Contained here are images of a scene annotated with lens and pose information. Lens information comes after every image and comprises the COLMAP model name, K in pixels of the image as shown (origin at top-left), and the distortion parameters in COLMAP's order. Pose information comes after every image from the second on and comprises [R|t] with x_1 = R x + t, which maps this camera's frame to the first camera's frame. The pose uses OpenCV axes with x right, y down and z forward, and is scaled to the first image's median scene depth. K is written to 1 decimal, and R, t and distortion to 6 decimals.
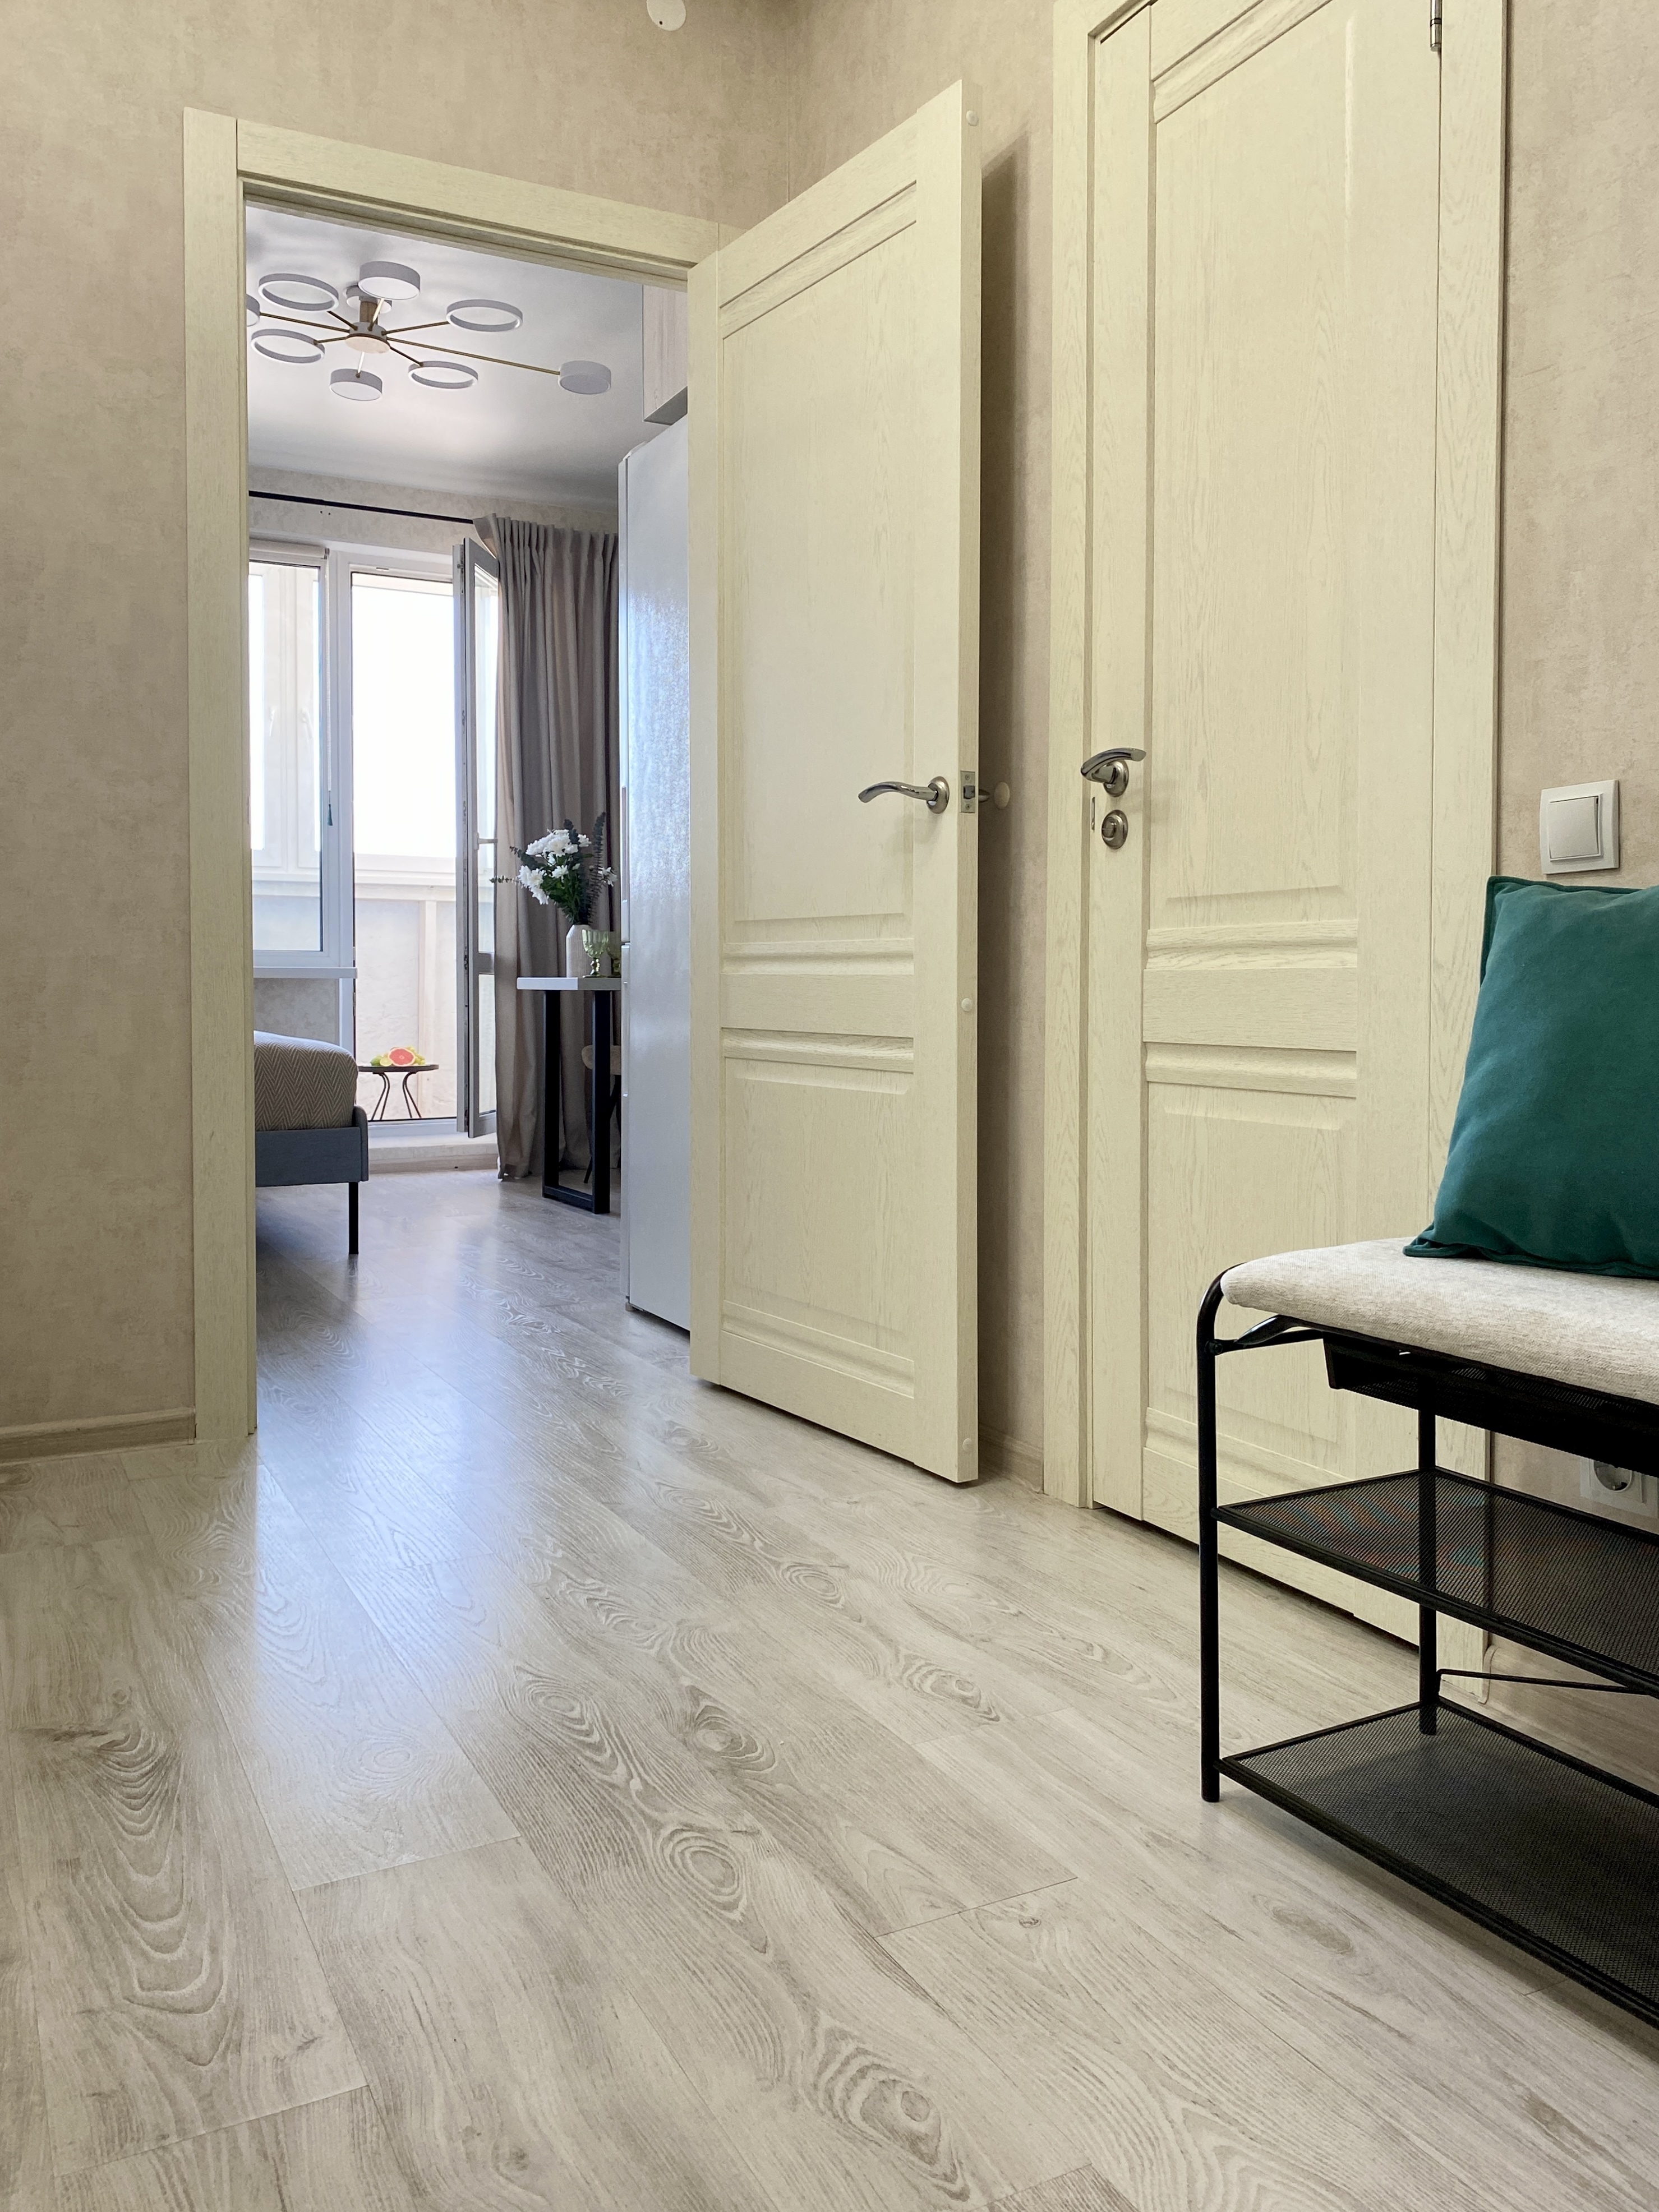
lens RADIAL K [[1770.1, 0, 819.1], [0, 1770.1, 1021.7], [0, 0, 1]] dist [-0.003198, 0.014553]
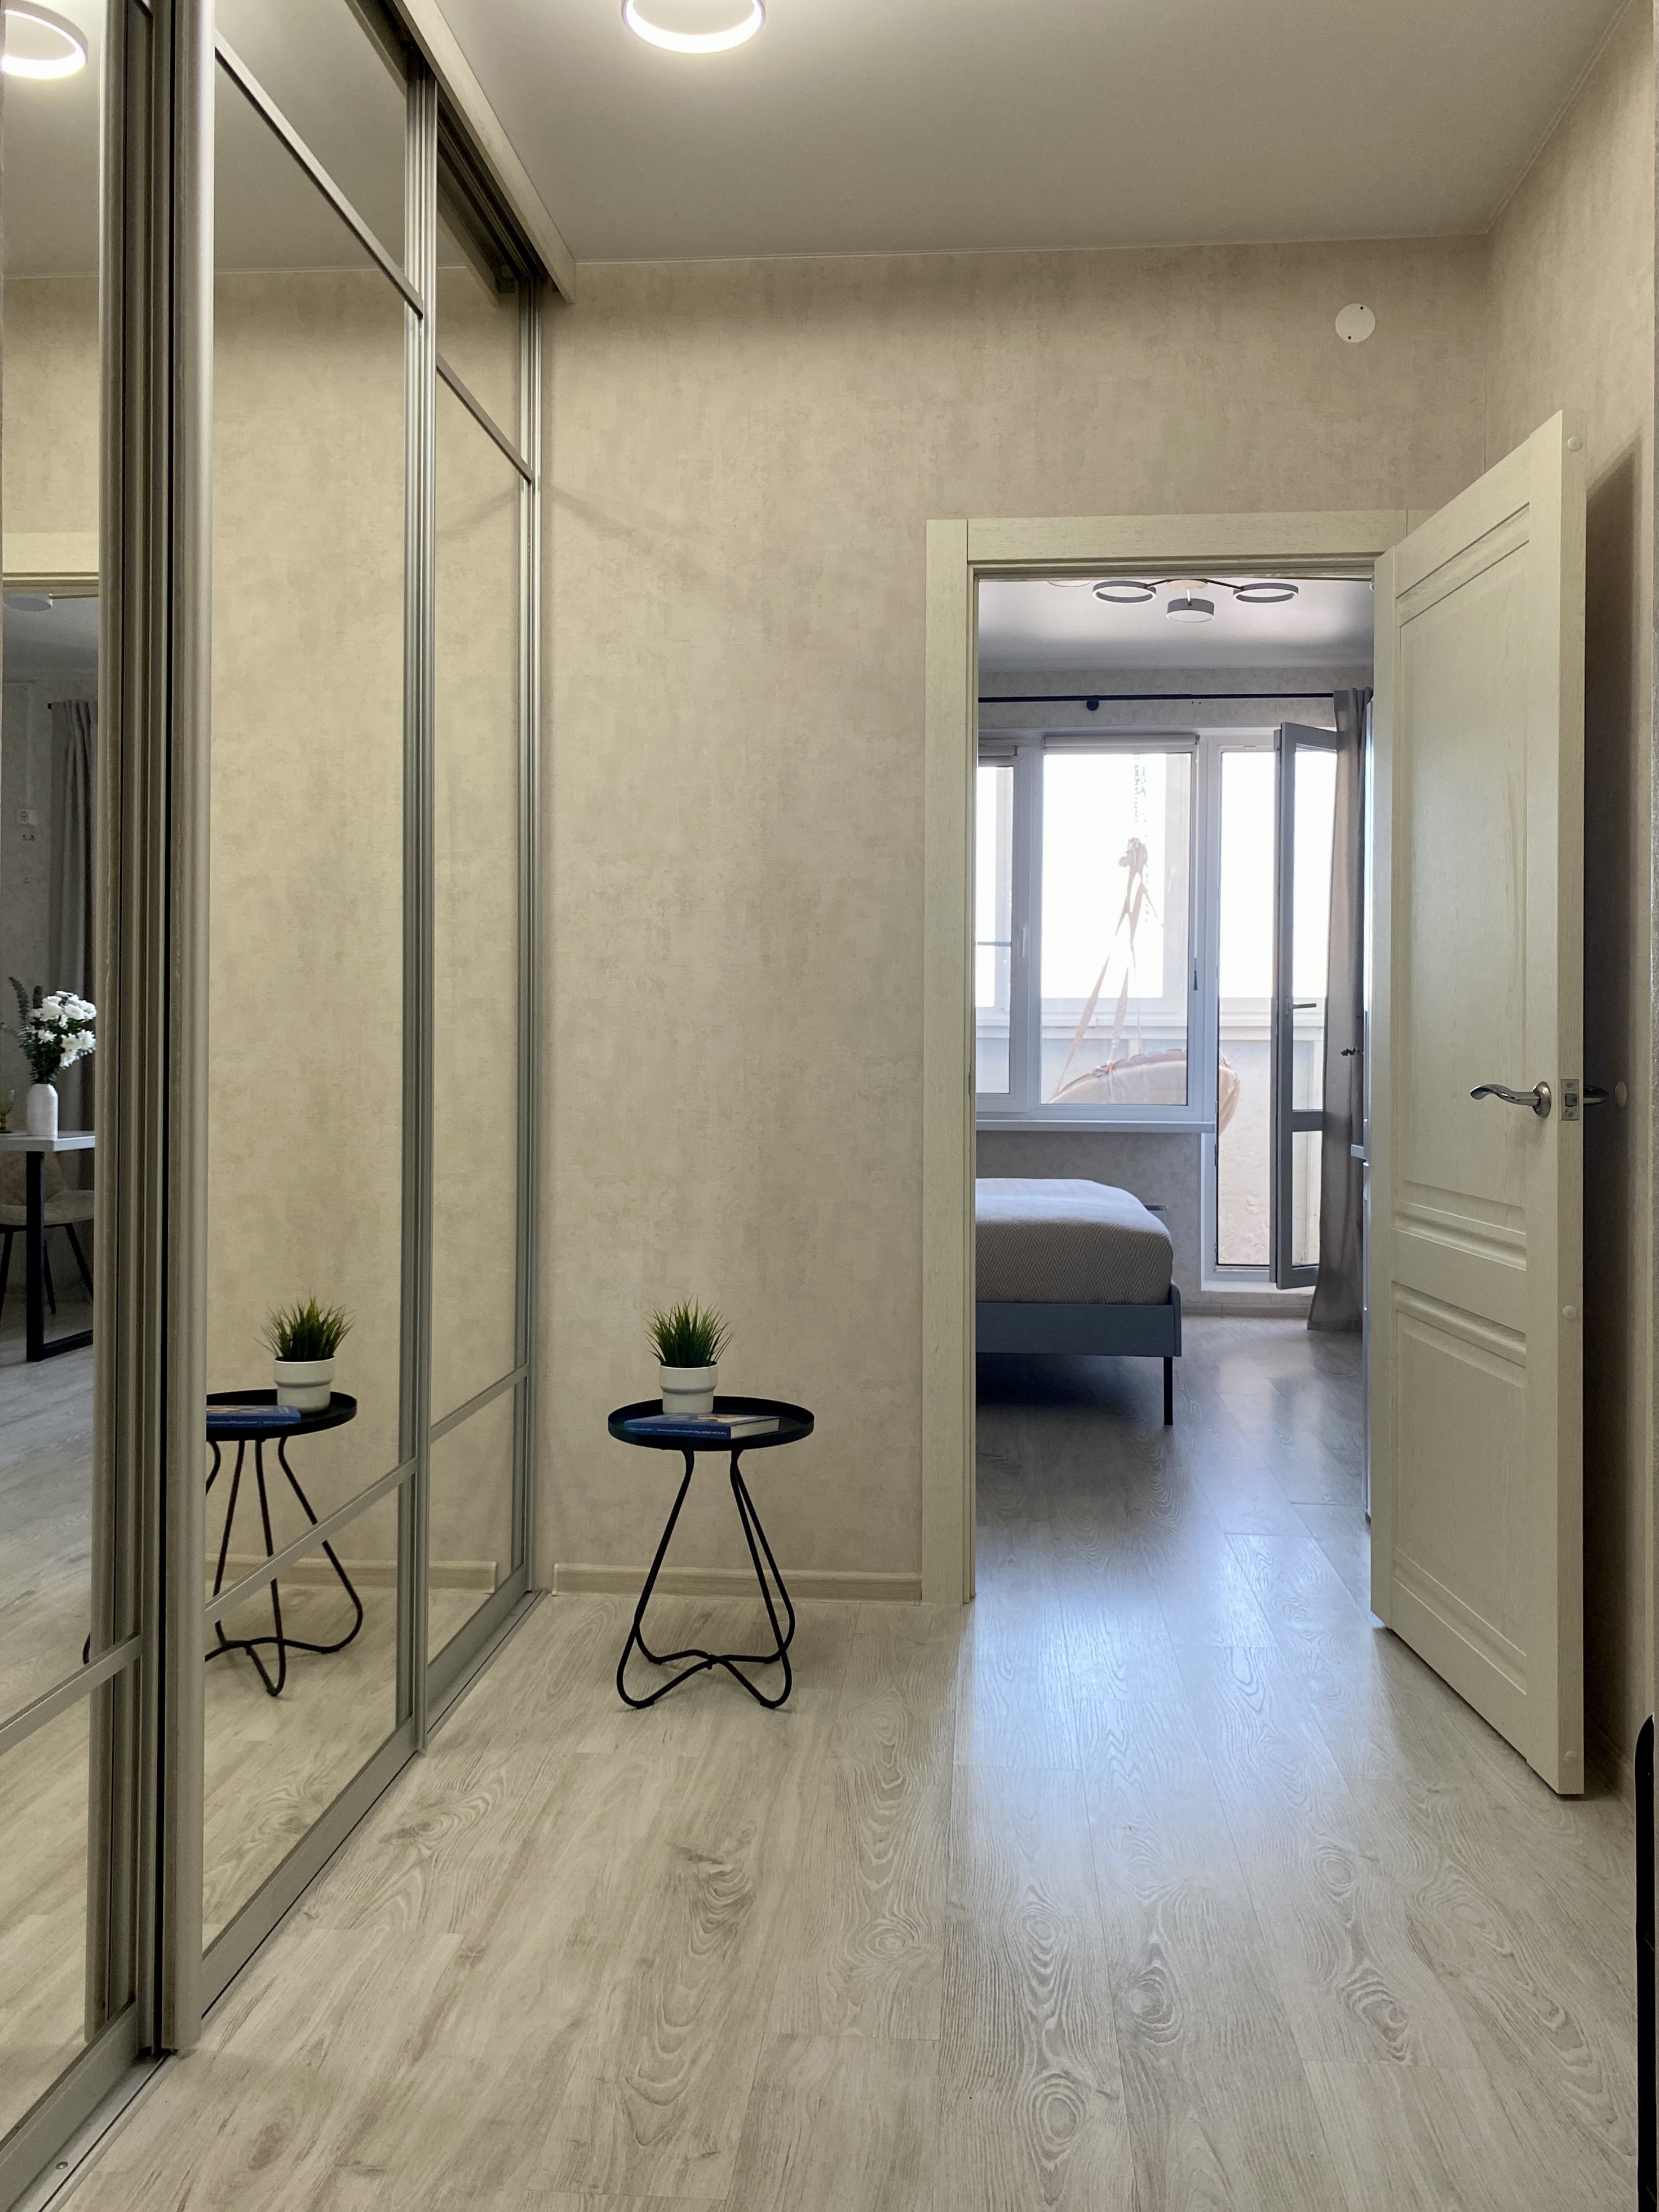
lens RADIAL K [[1770.1, 0, 819.1], [0, 1770.1, 1021.7], [0, 0, 1]] dist [-0.003198, 0.014553]
pose [[0.842782, -0.002797, -0.538249, 0.395658], [-0.014231, 0.999521, -0.027476, -0.208192], [0.538068, 0.030816, 0.842338, -0.123118]]
